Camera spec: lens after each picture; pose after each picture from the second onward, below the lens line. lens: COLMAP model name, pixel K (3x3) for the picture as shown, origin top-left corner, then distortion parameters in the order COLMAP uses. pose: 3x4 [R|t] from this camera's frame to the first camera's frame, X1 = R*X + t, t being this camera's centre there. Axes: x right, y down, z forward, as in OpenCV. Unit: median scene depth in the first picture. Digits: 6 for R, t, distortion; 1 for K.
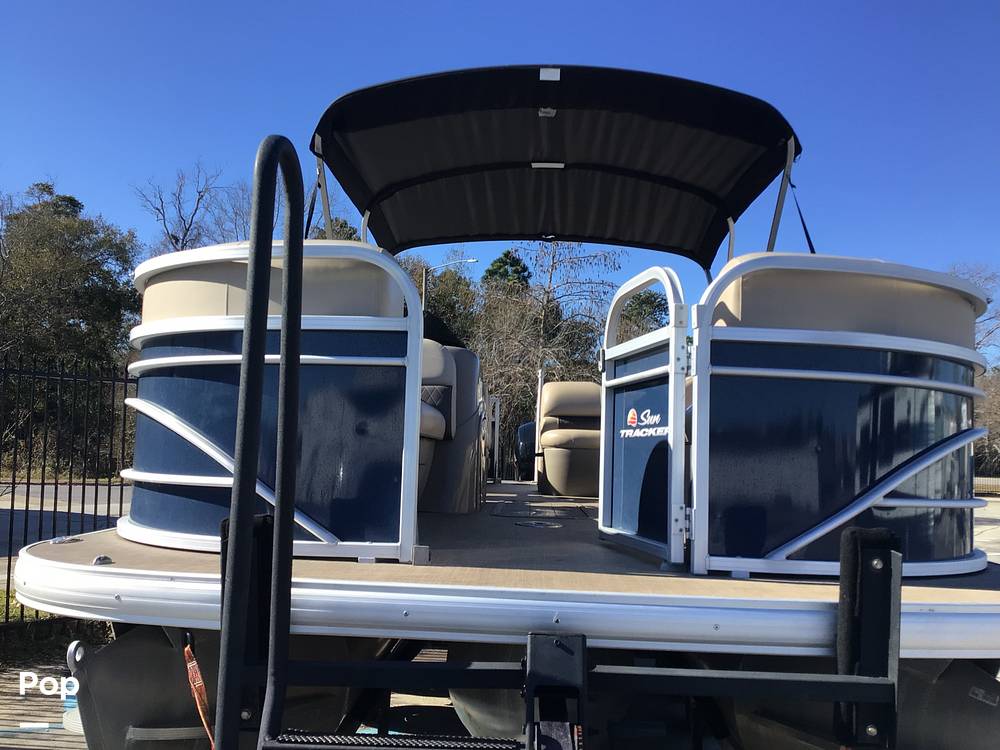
lens RADIAL K [[903.0, 0, 500.0], [0, 903.0, 375.0], [0, 0, 1]] dist [0.119165, -0.233700]
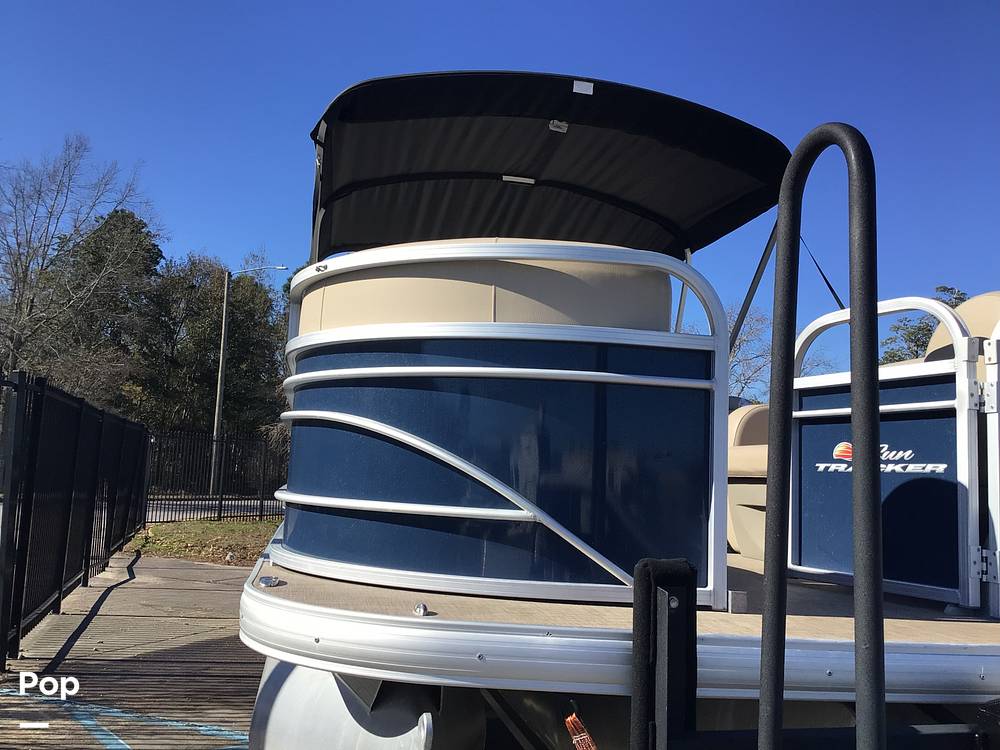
lens RADIAL K [[917.2, 0, 503.5], [0, 917.2, 365.1], [0, 0, 1]] dist [0.159818, -0.268687]
pose [[0.969857, 0.049228, 0.238652, -0.421441], [-0.041762, 0.998470, -0.036242, 0.006613], [-0.240071, 0.025183, 0.970429, 0.120755]]
